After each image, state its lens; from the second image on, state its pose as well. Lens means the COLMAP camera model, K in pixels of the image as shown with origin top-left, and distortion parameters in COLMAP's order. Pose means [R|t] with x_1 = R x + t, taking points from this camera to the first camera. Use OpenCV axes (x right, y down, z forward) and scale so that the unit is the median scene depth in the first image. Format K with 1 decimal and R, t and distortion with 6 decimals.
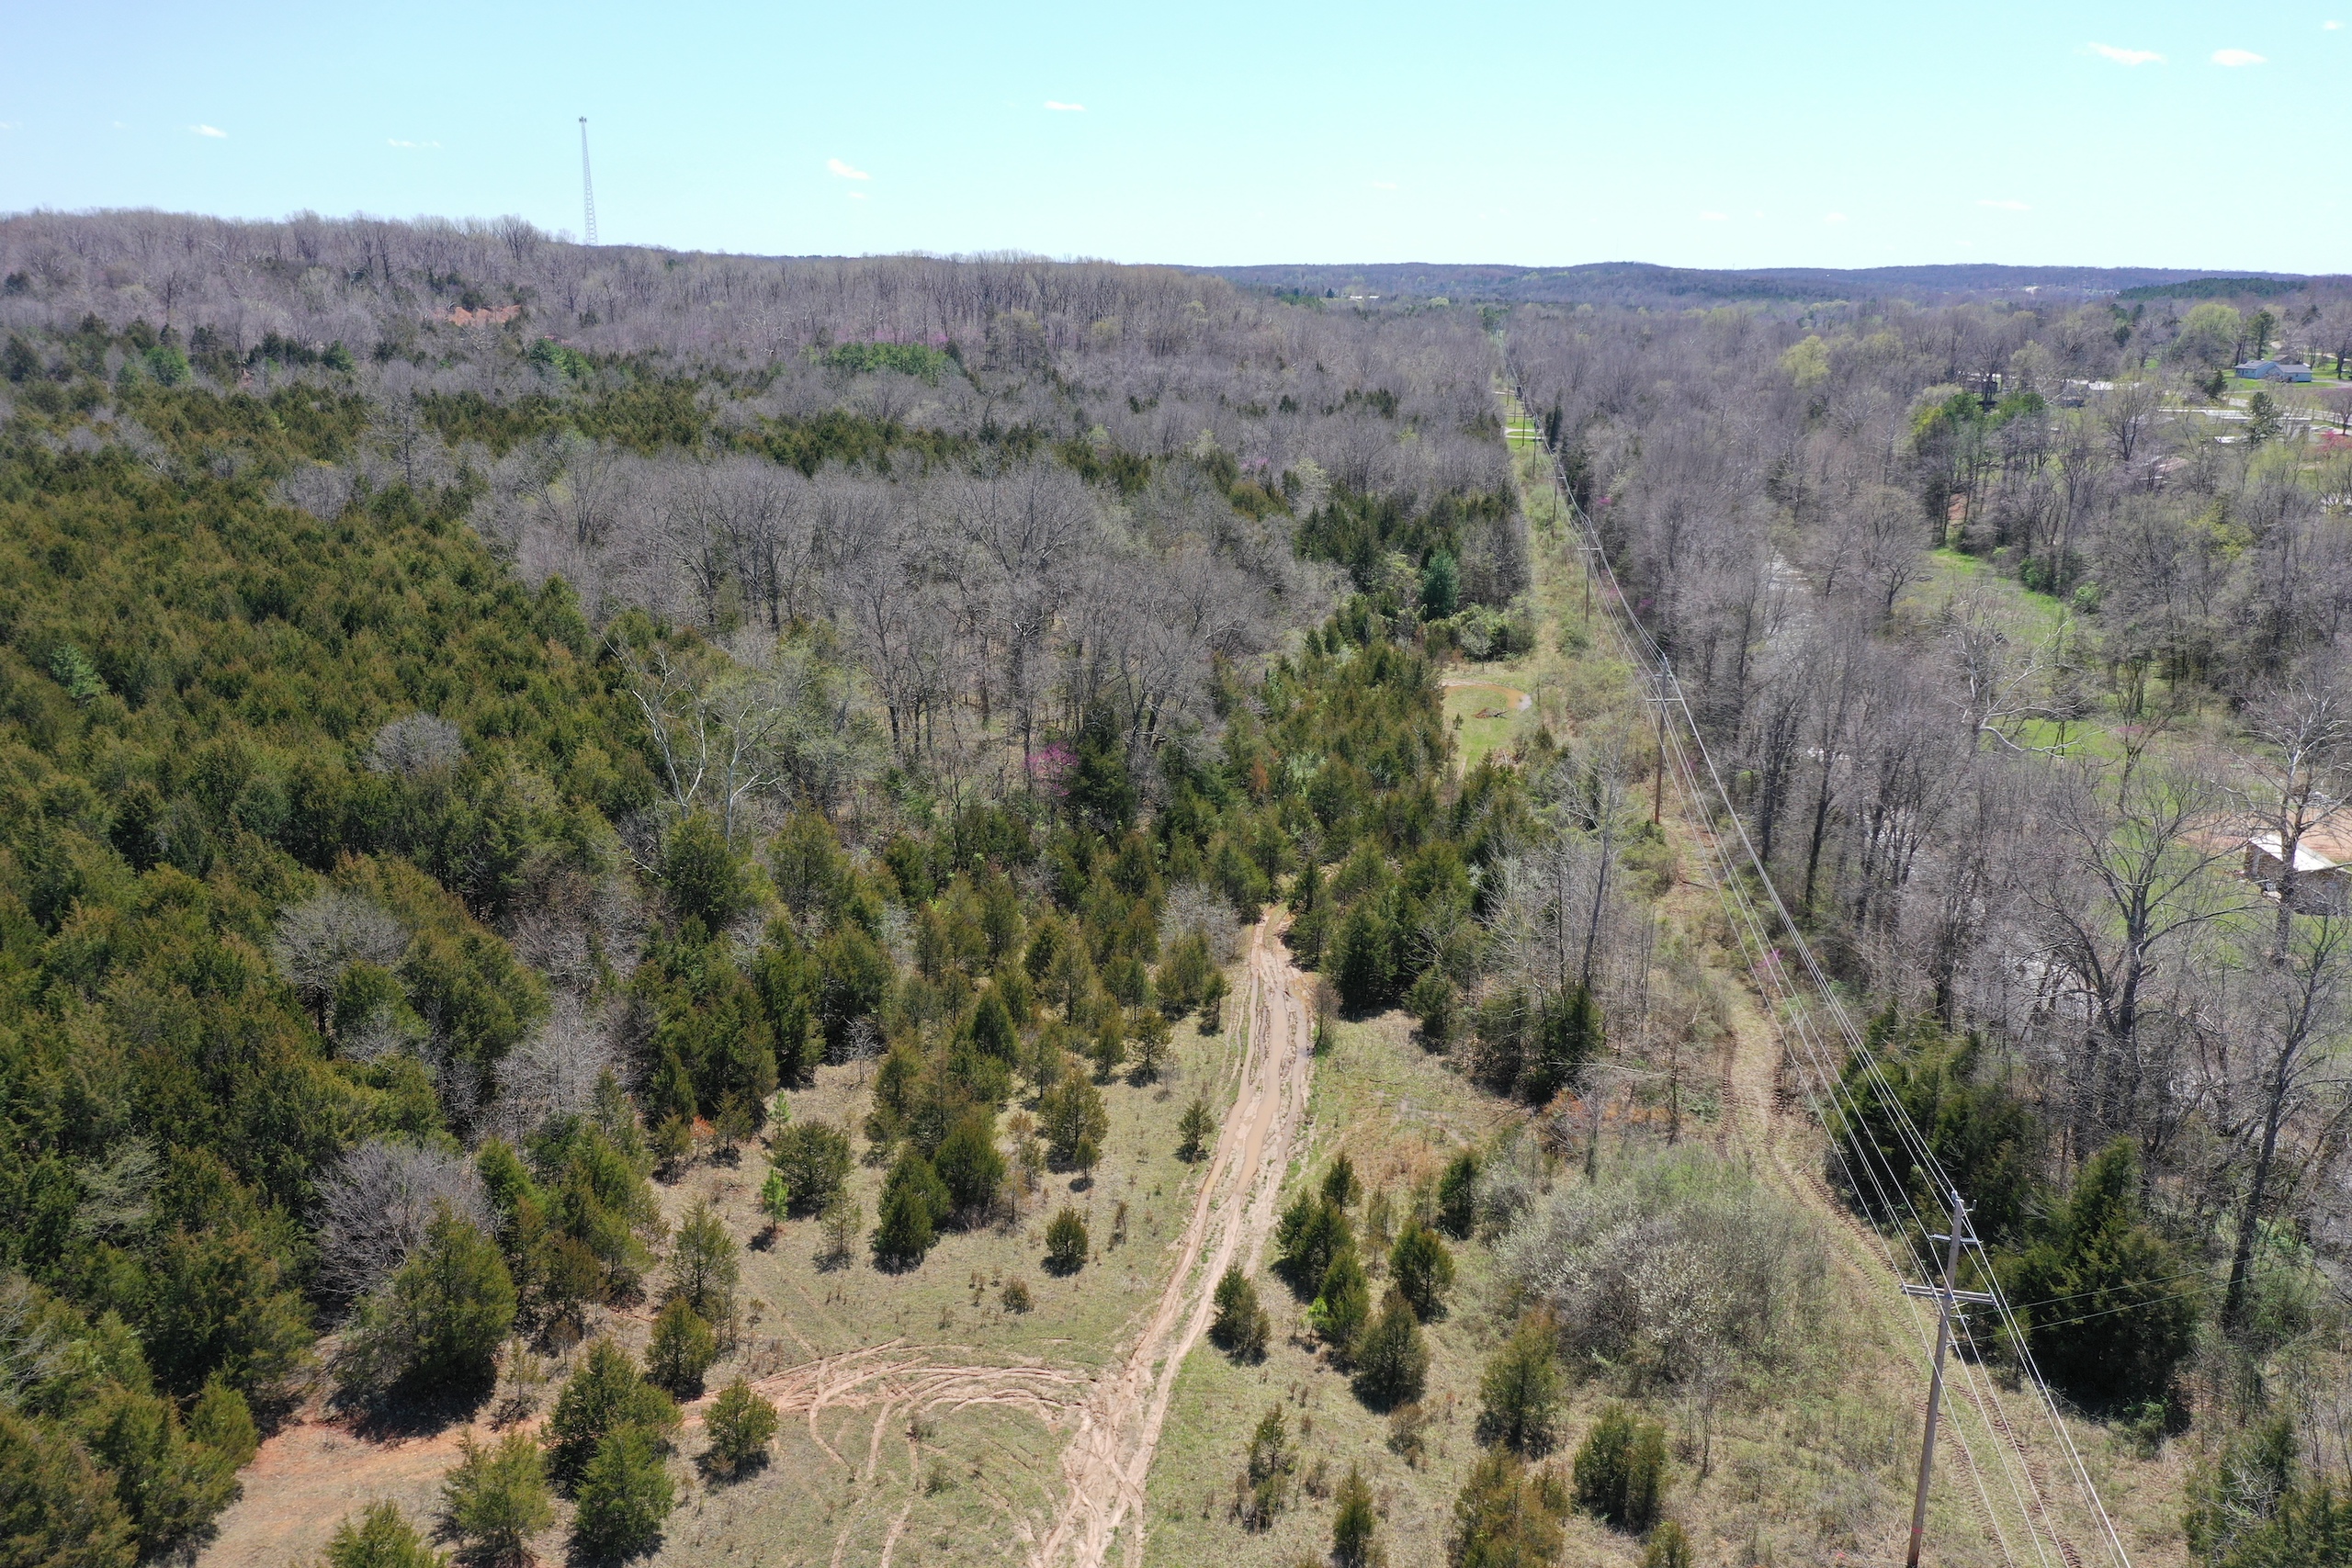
lens RADIAL K [[1862.2, 0, 1176.0], [0, 1862.2, 784.0], [0, 0, 1]] dist [0.011852, 0.004091]
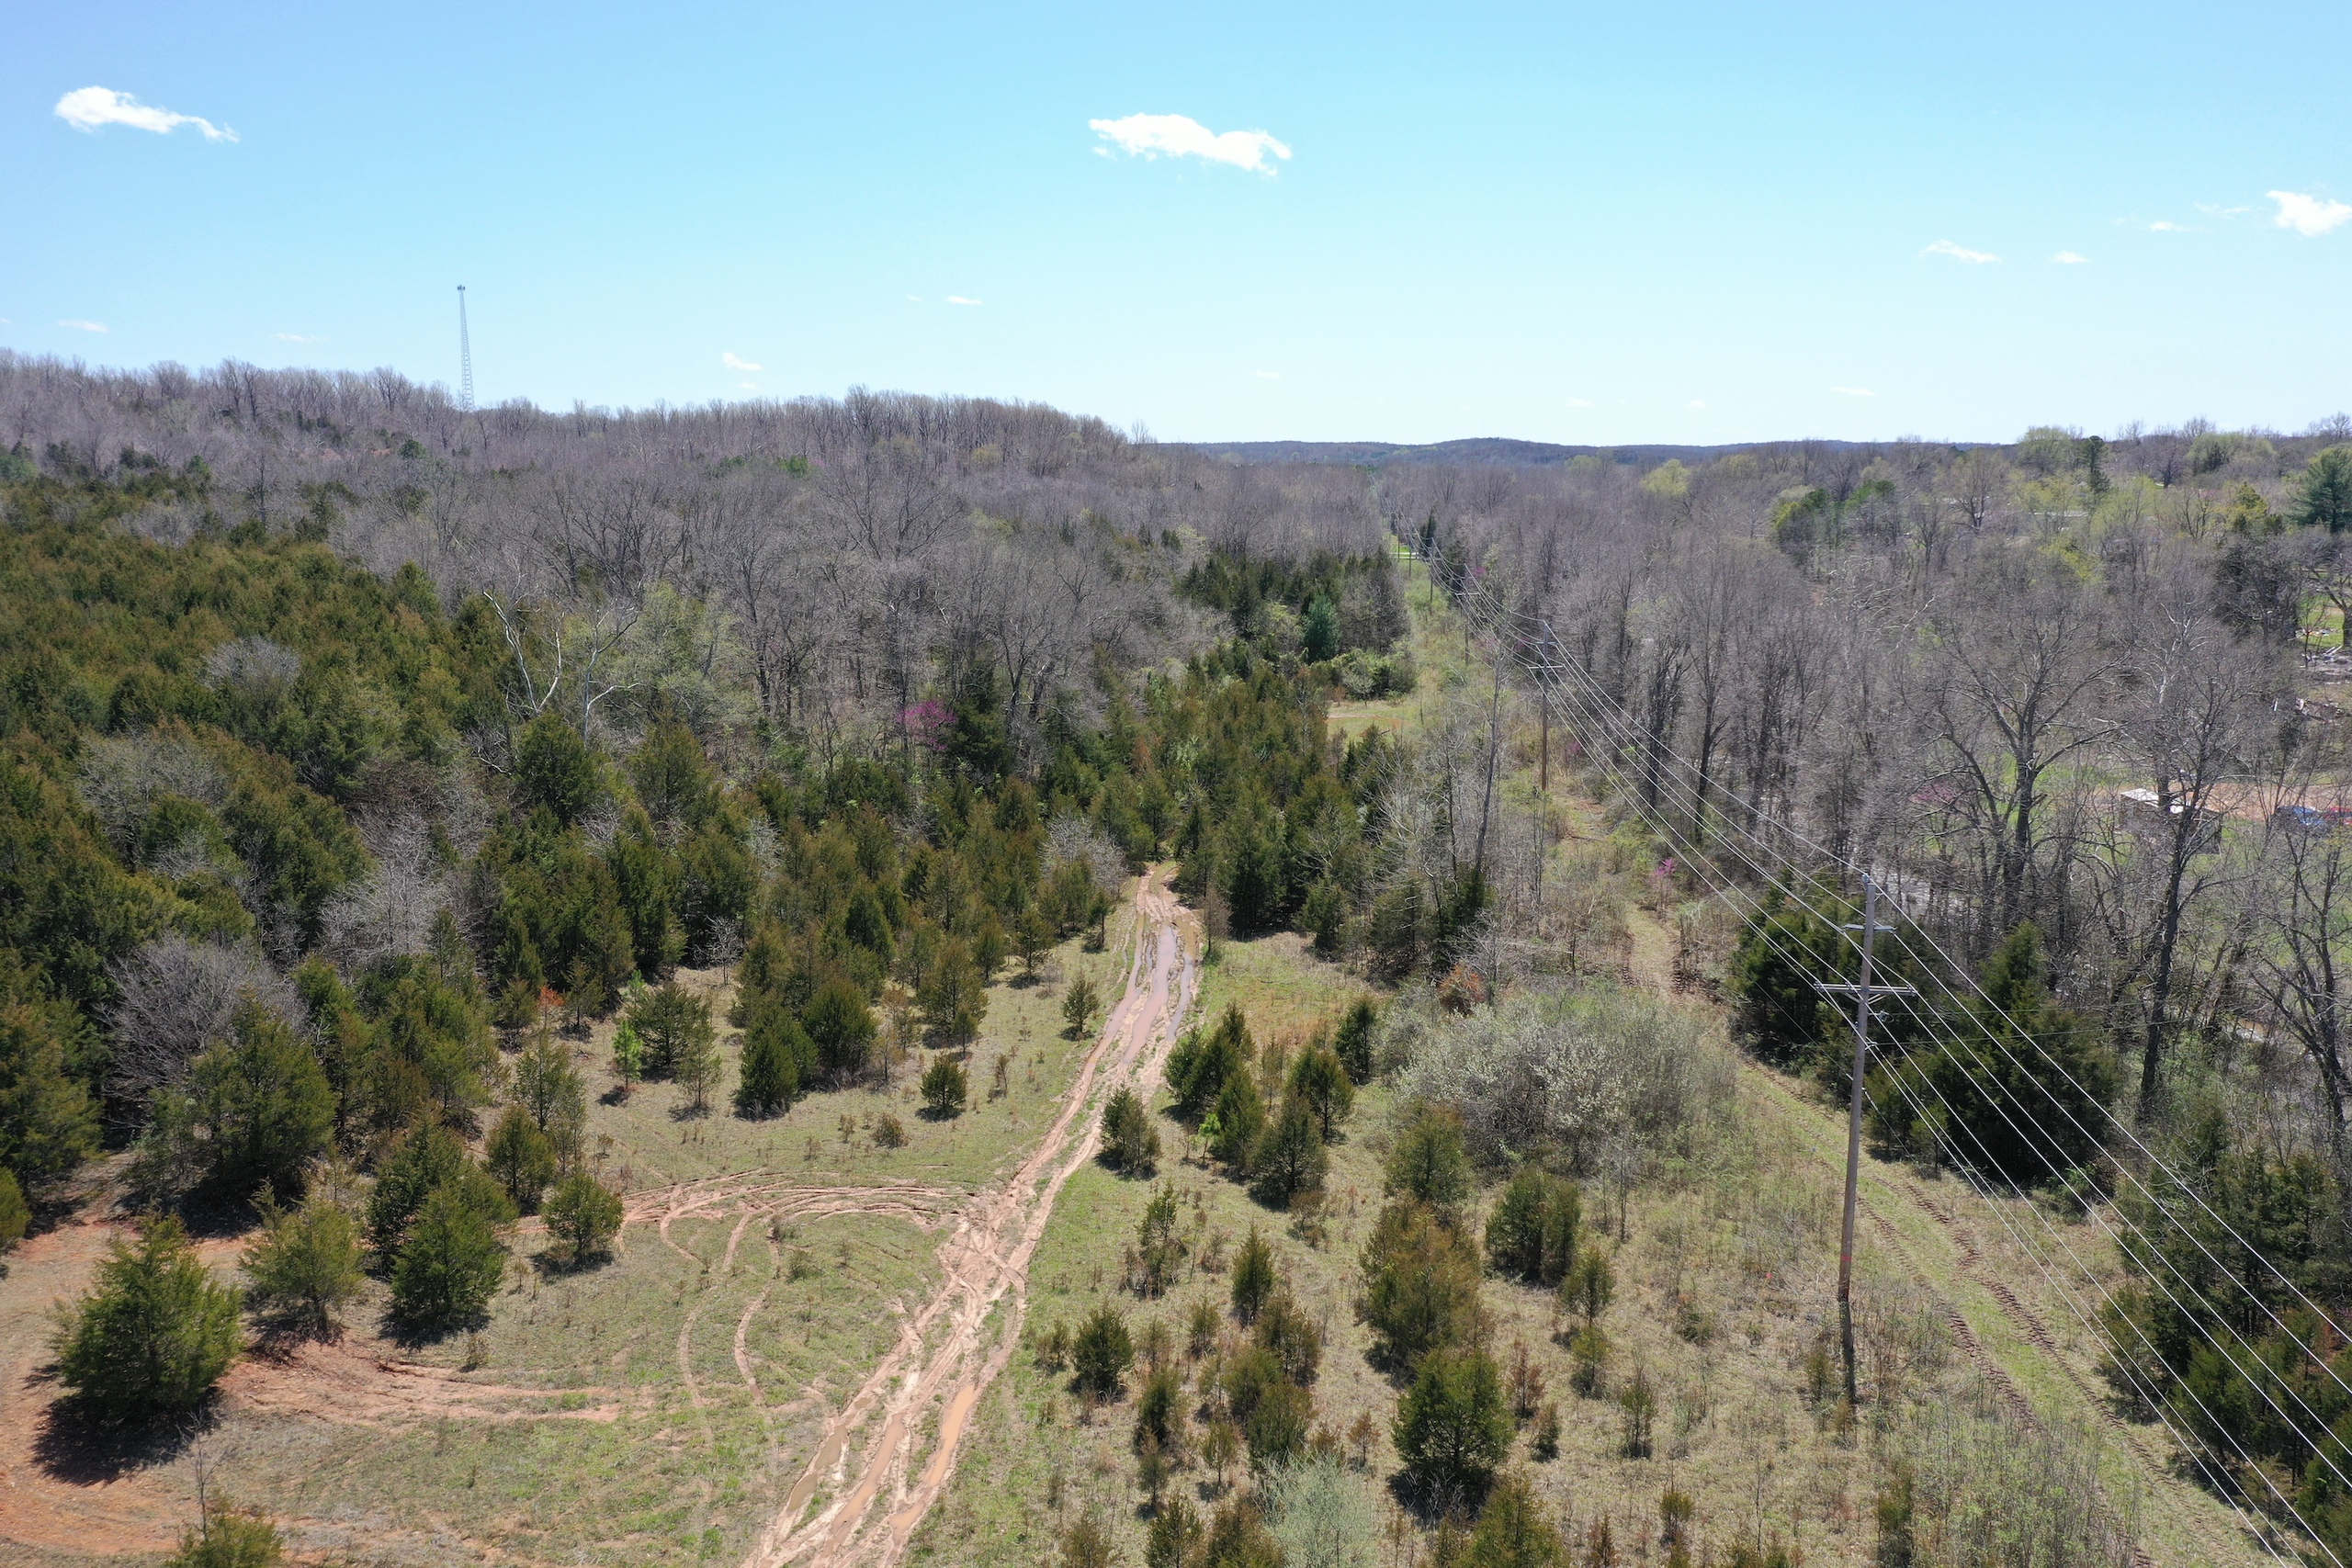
lens RADIAL K [[1862.2, 0, 1176.0], [0, 1862.2, 784.0], [0, 0, 1]] dist [0.011852, 0.004091]
pose [[0.997975, -0.016669, 0.061382, 0.003259], [0.022163, 0.995701, -0.089937, 0.174535], [-0.059619, 0.091116, 0.994054, 0.044530]]
